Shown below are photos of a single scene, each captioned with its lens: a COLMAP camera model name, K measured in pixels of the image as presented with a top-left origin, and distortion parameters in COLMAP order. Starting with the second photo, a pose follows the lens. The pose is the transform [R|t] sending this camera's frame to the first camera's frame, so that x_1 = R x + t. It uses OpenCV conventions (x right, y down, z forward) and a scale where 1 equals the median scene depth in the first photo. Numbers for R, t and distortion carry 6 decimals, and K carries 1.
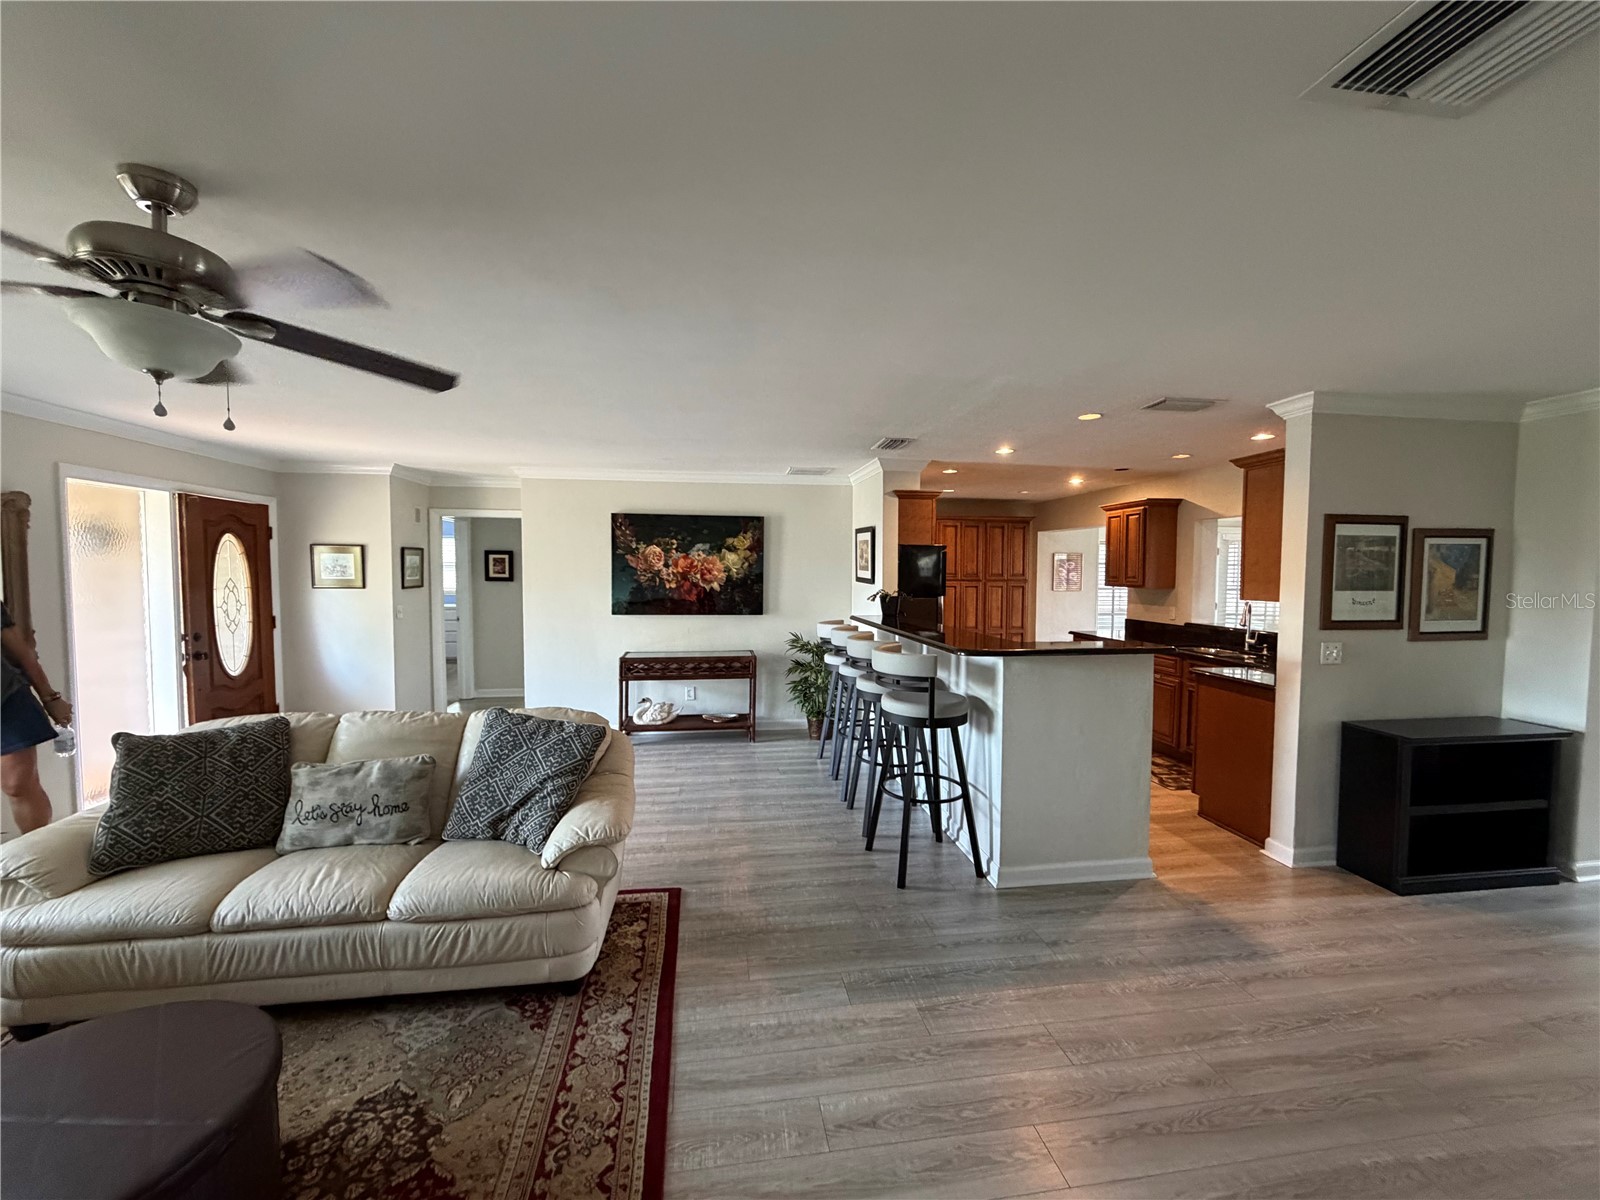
lens RADIAL K [[636.1, 0, 800.0], [0, 636.1, 600.0], [0, 0, 1]] dist [-0.001057, 0.000498]
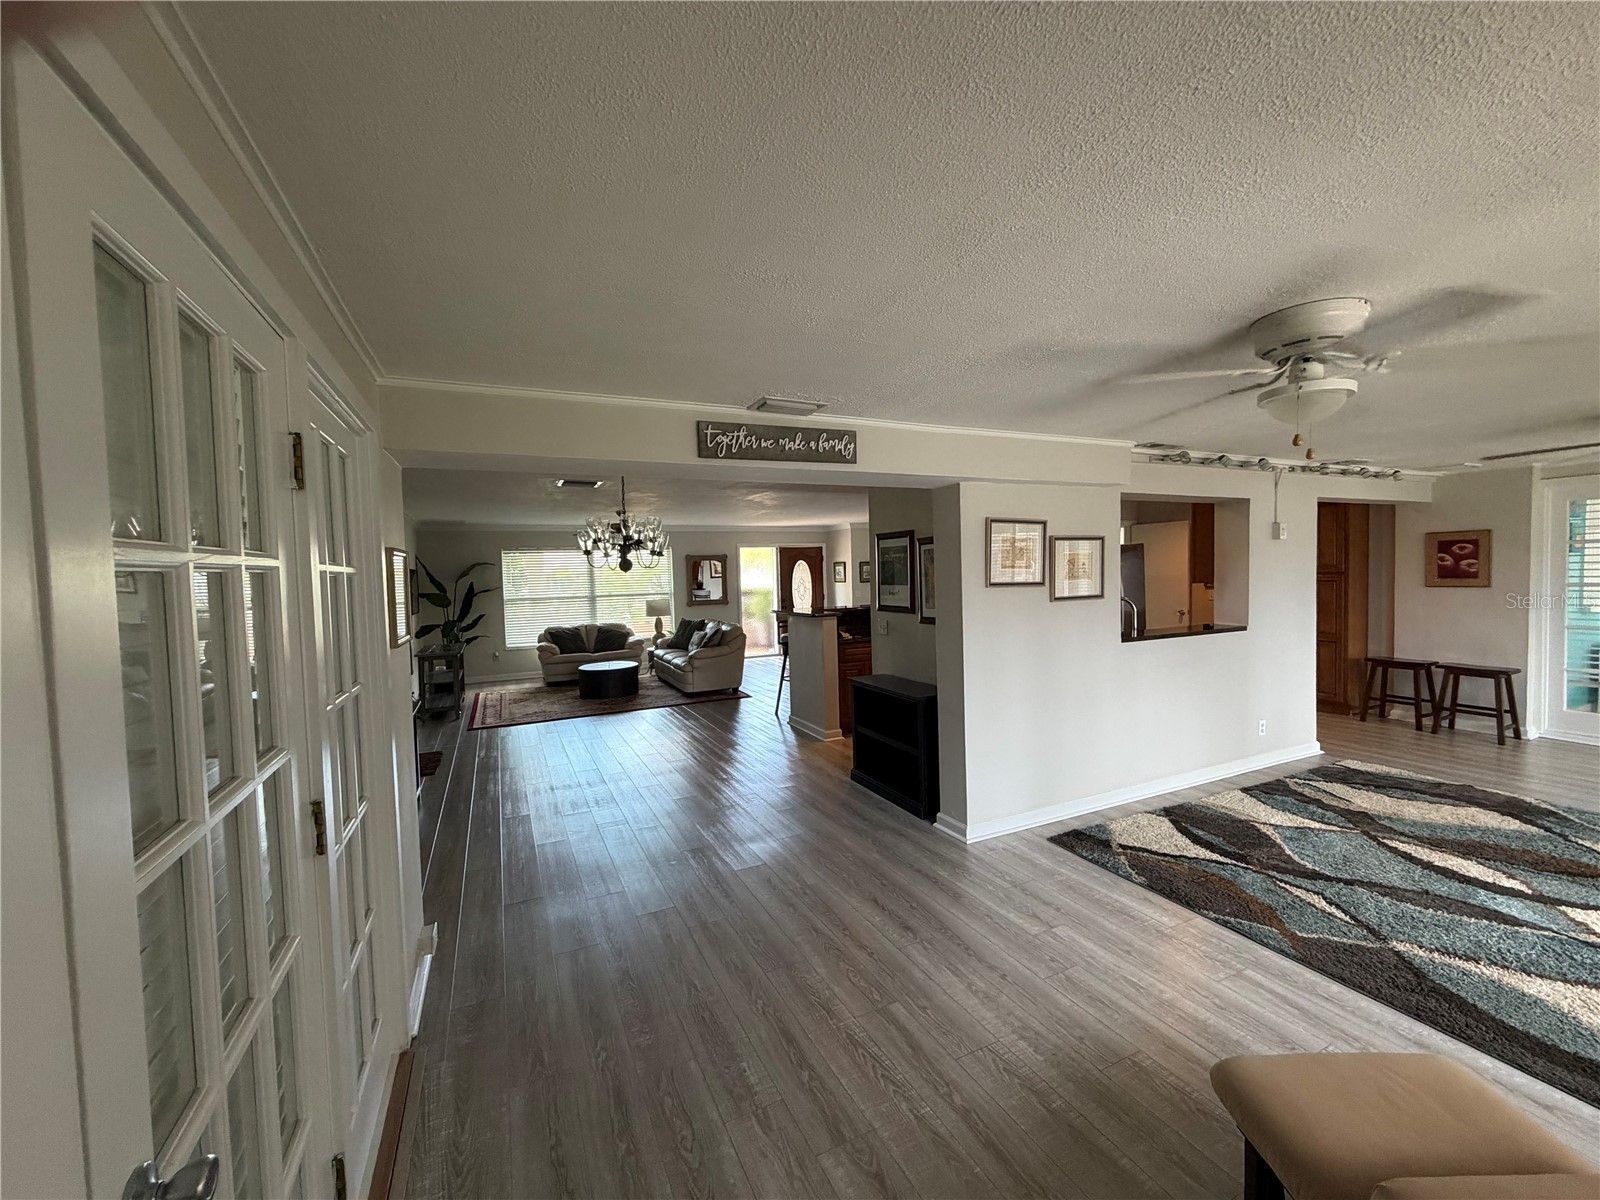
lens RADIAL K [[636.1, 0, 800.0], [0, 636.1, 600.0], [0, 0, 1]] dist [-0.001057, 0.000498]
pose [[0.284453, 0.026621, -0.958320, 2.184607], [-0.015181, 0.999614, 0.023262, -0.010533], [0.958570, 0.007932, 0.284748, 0.387892]]
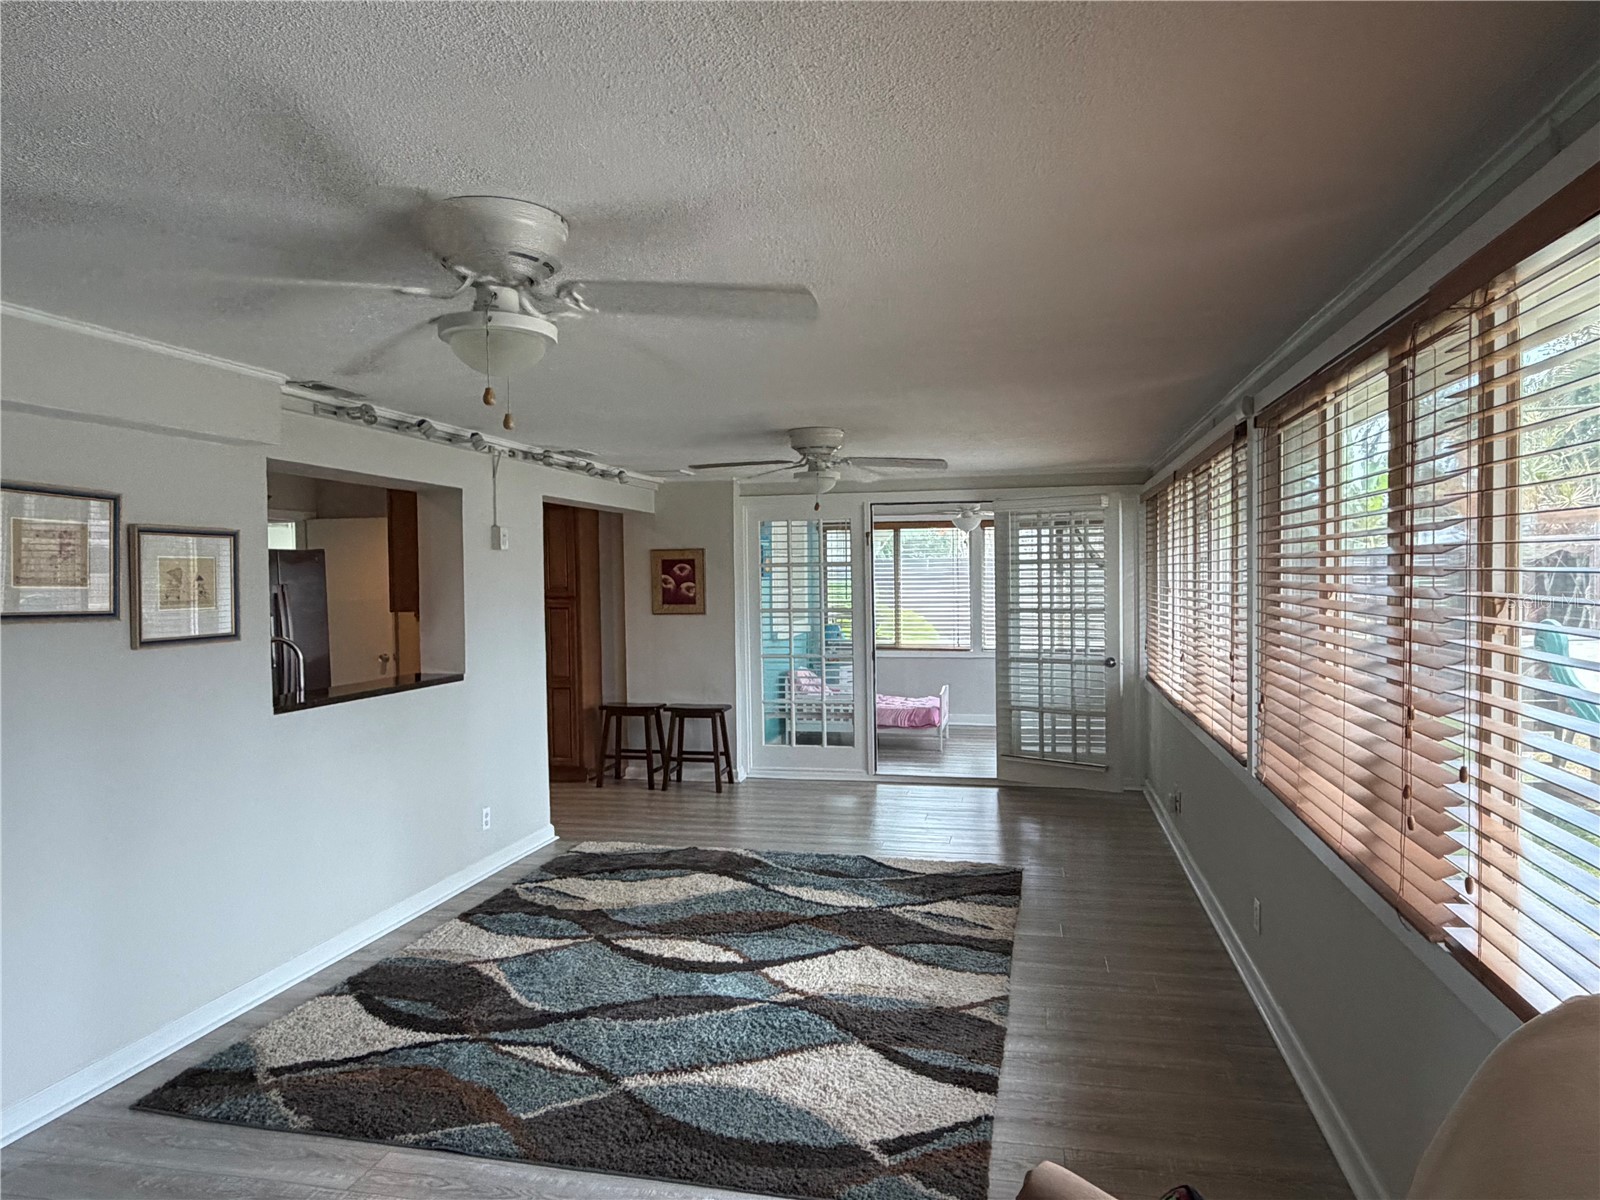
lens RADIAL K [[1021.5, 0, 800.0], [0, 1021.5, 600.0], [0, 0, 1]] dist [0.003424, 0.001750]
pose [[0.932432, -0.011070, -0.361176, 2.158944], [0.002836, 0.999724, -0.023318, -0.009805], [0.361334, 0.020718, 0.932206, 0.468279]]
